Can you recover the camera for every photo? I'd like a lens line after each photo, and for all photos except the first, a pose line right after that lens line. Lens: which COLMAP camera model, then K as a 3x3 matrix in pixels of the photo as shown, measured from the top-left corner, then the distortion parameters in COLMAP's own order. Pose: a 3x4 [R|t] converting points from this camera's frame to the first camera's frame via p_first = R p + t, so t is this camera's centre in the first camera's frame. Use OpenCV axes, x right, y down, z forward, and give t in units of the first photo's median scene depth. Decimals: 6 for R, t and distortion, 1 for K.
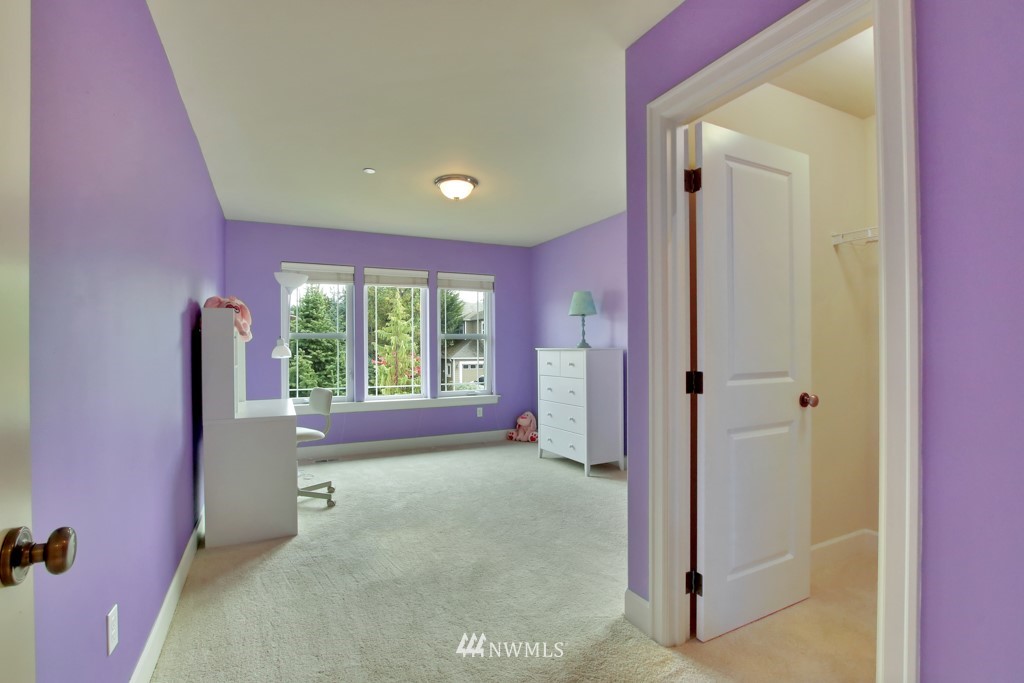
lens RADIAL K [[468.0, 0, 506.9], [0, 468.0, 348.7], [0, 0, 1]] dist [-0.020312, 0.000124]
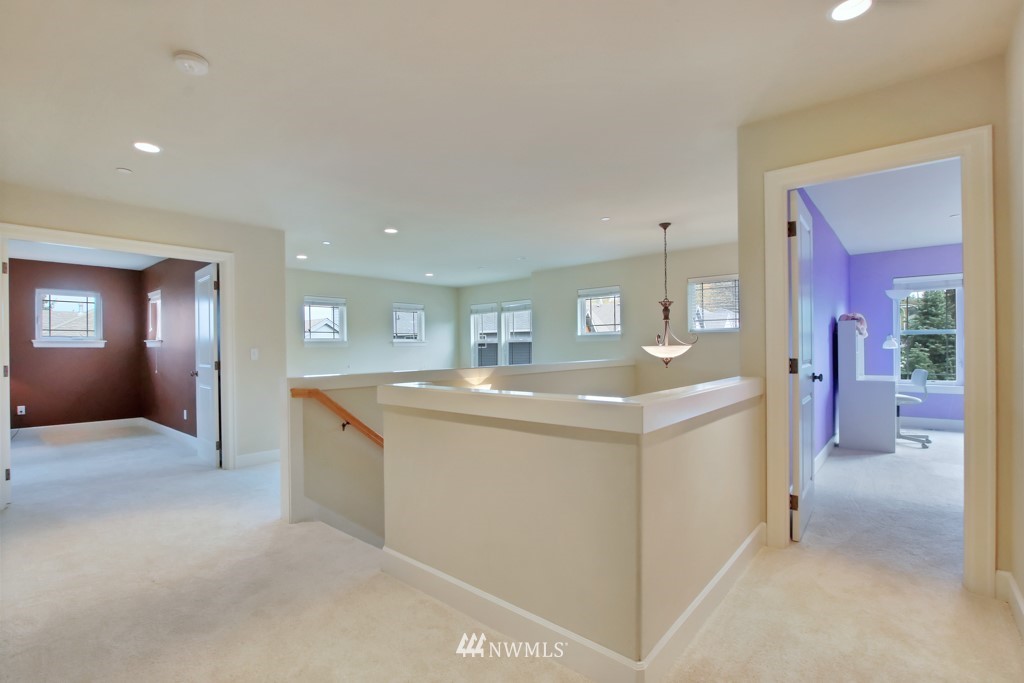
lens RADIAL K [[468.0, 0, 509.2], [0, 468.0, 346.7], [0, 0, 1]] dist [-0.020312, 0.000124]
pose [[0.383580, 0.003055, -0.923503, 0.343931], [0.003892, 0.999980, 0.004924, 0.001444], [0.923500, -0.005483, 0.383560, -0.577595]]
